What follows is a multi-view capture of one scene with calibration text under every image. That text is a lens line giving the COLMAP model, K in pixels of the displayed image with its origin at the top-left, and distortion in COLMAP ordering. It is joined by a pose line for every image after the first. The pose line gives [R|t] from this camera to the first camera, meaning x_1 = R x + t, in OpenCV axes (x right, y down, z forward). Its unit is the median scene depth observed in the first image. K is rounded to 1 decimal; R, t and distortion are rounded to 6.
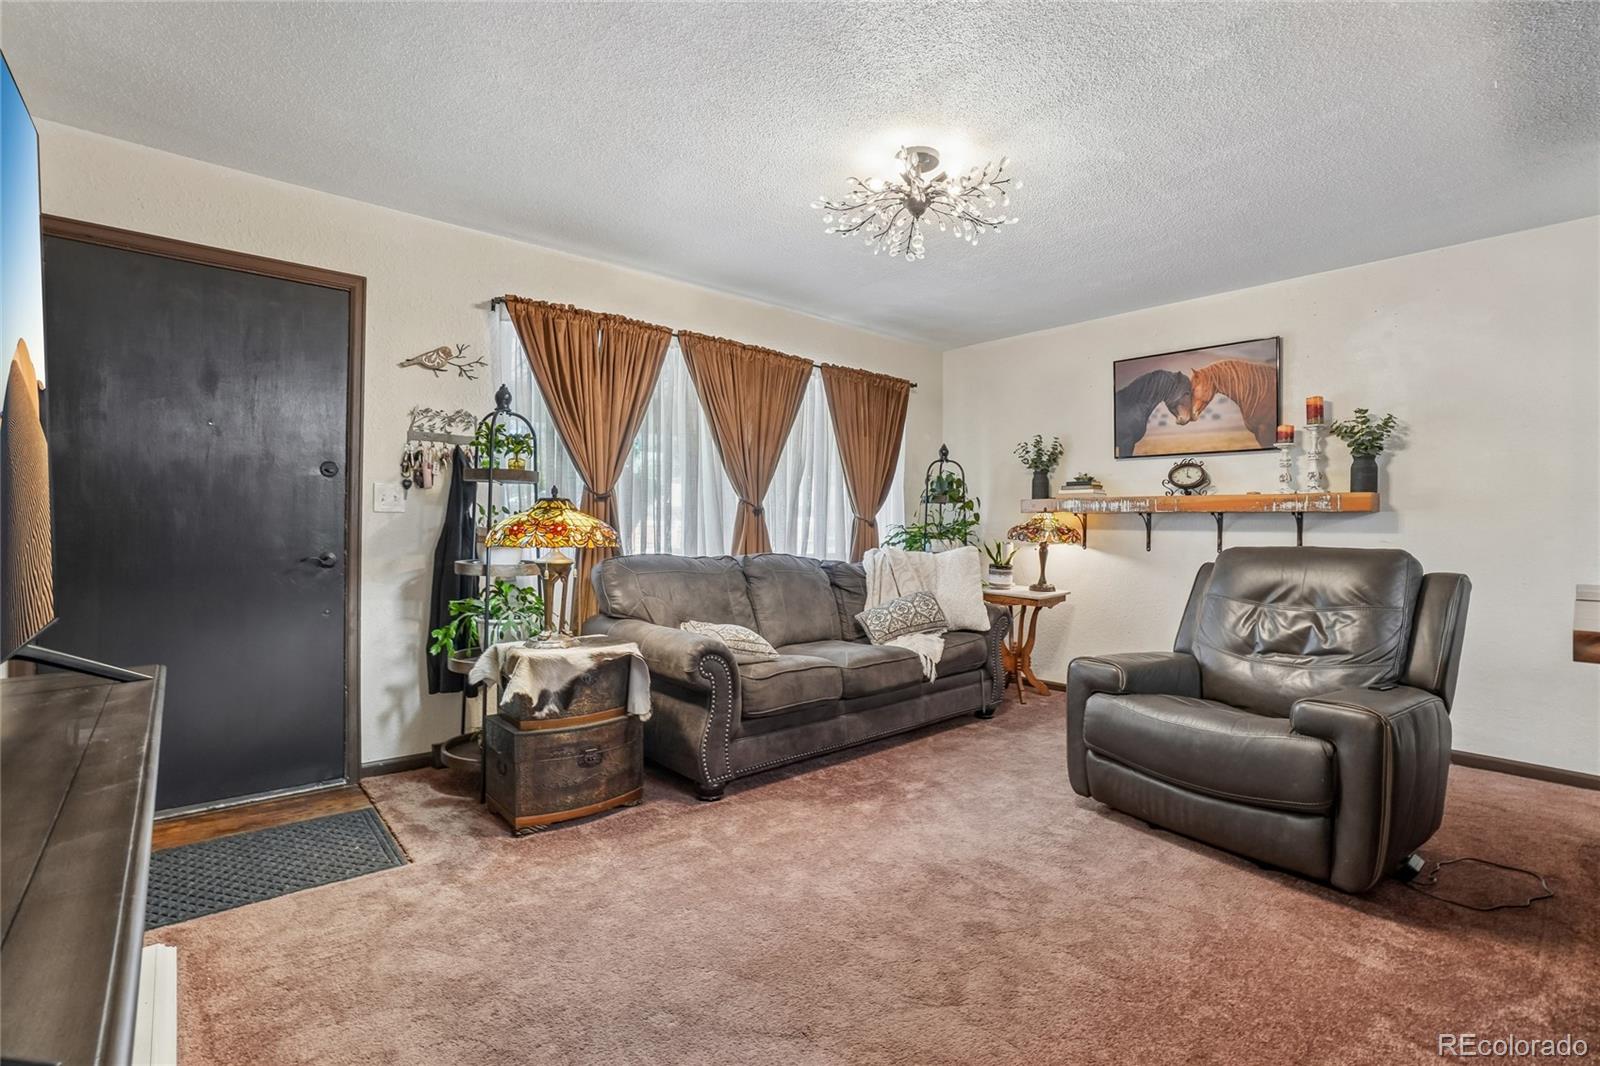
lens RADIAL K [[723.2, 0, 792.8], [0, 723.2, 536.7], [0, 0, 1]] dist [-0.049125, 0.006324]
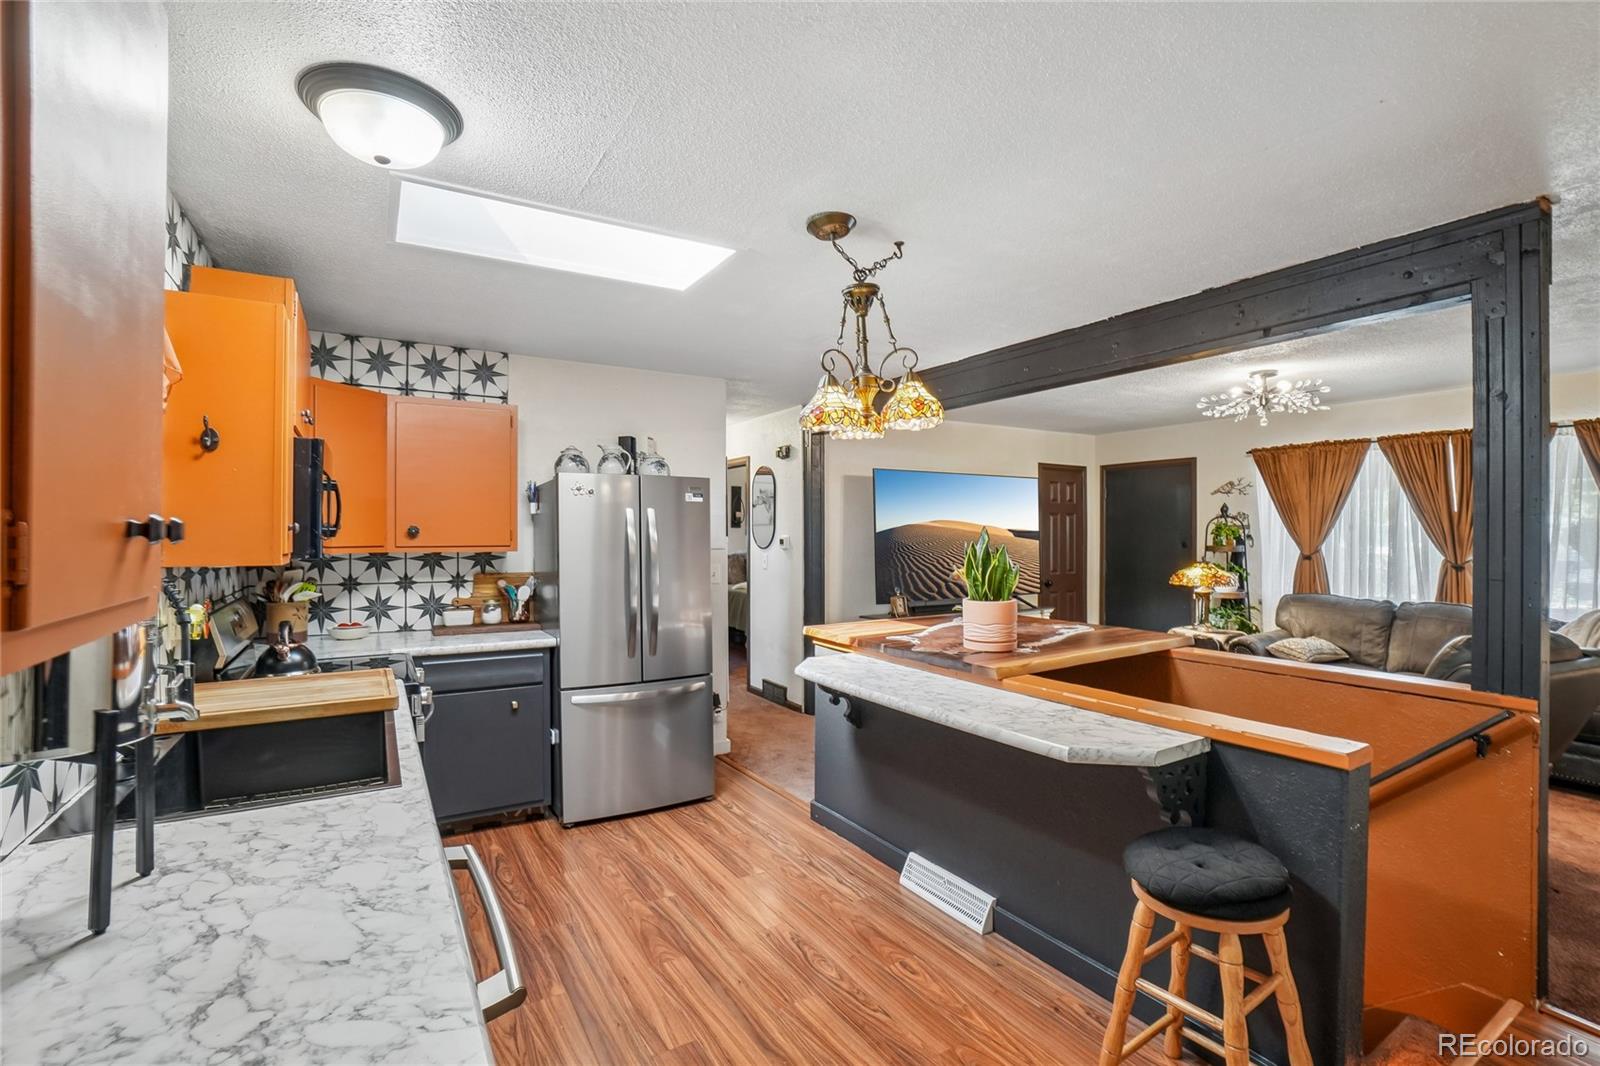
lens RADIAL K [[723.2, 0, 774.5], [0, 723.2, 537.2], [0, 0, 1]] dist [-0.049125, 0.006324]
pose [[-0.192004, -0.002473, -0.981391, 1.329250], [-0.005999, 0.999981, -0.001346, -0.077496], [0.981376, 0.005629, -0.192015, 0.101161]]
